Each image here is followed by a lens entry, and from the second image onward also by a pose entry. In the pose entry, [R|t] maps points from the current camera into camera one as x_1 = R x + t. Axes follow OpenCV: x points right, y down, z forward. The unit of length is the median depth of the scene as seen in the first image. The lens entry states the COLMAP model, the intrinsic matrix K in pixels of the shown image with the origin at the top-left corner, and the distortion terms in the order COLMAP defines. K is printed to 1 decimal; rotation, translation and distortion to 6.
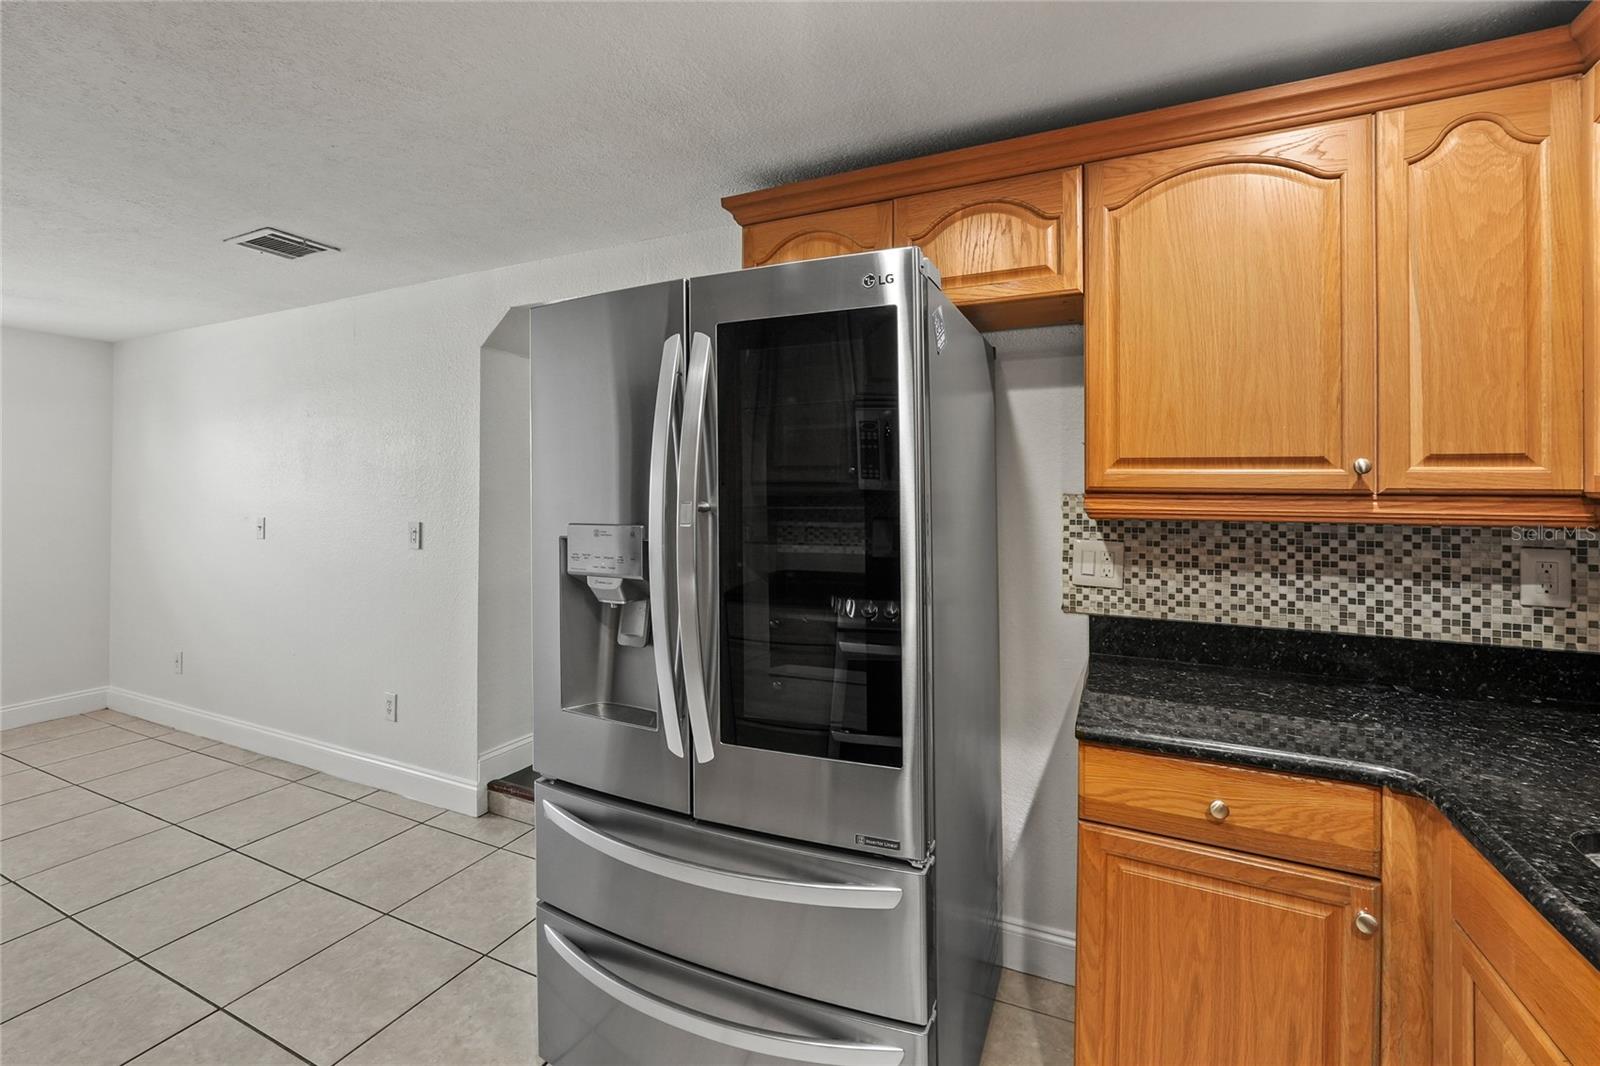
lens RADIAL K [[676.5, 0, 800.1], [0, 676.5, 484.1], [0, 0, 1]] dist [-0.015825, 0.004062]
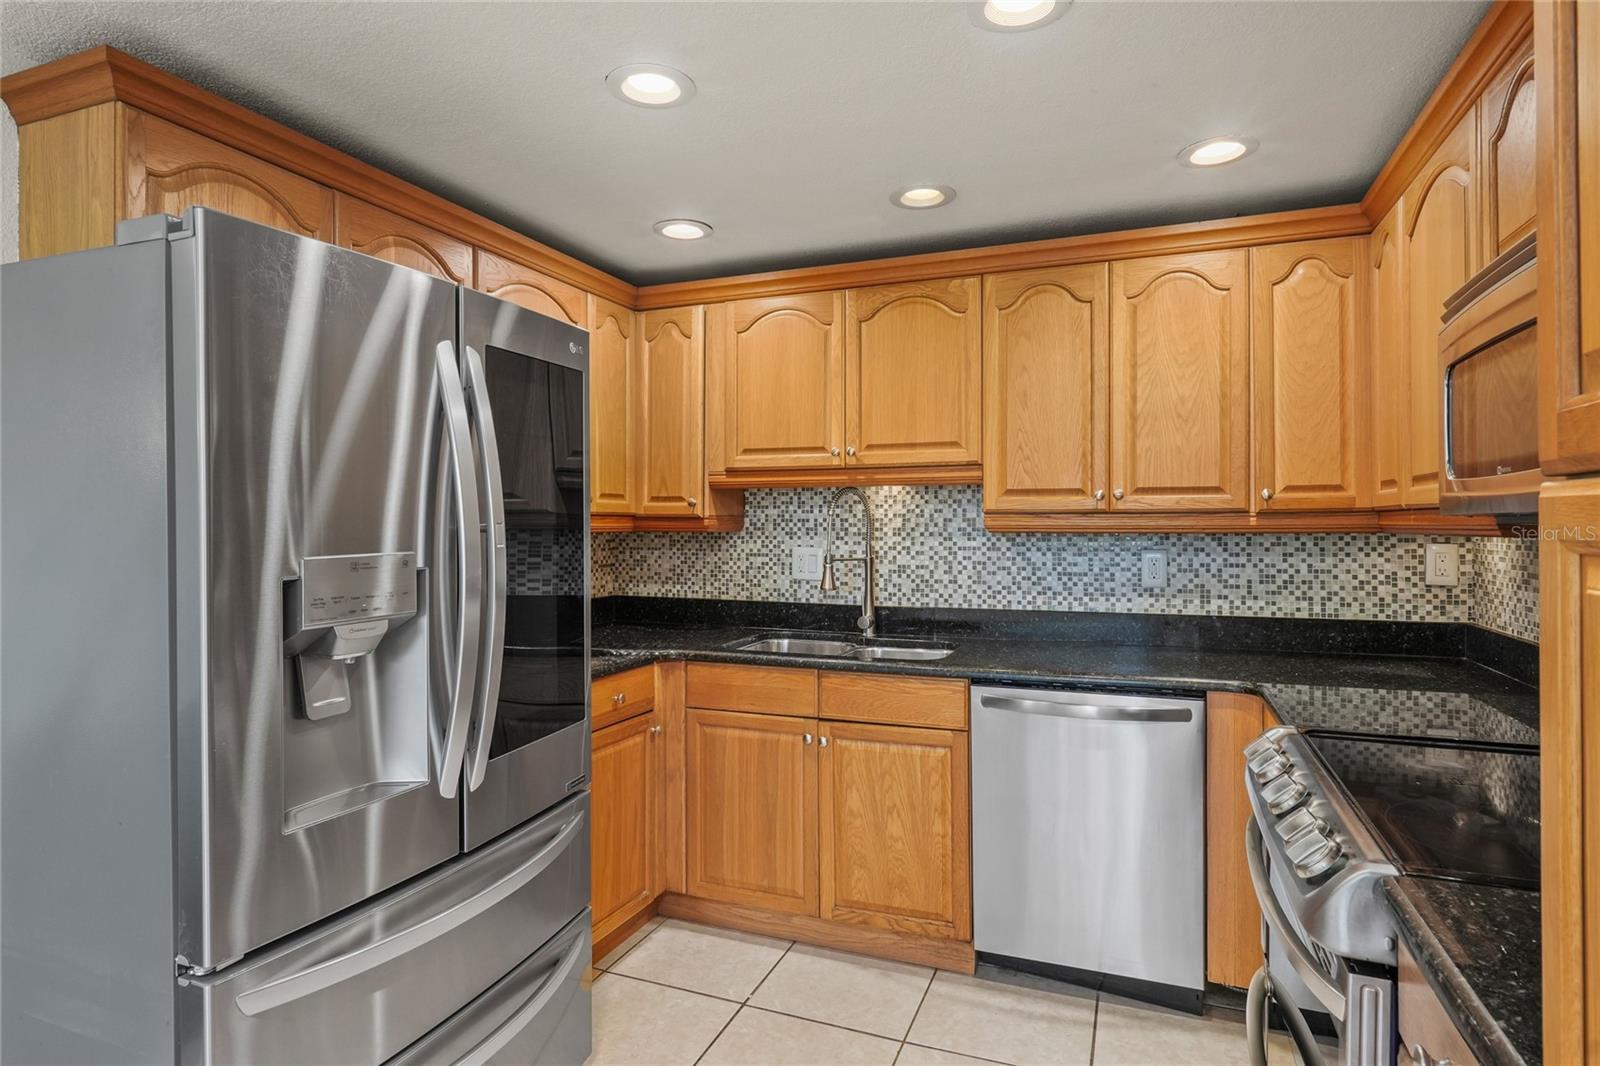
lens RADIAL K [[866.4, 0, 799.6], [0, 866.4, 522.0], [0, 0, 1]] dist [-0.012604, 0.000624]
pose [[-0.061915, -0.011795, 0.998012, -0.733018], [-0.012943, 0.999856, 0.011014, 0.000047], [-0.997998, -0.012235, -0.062059, 0.312807]]
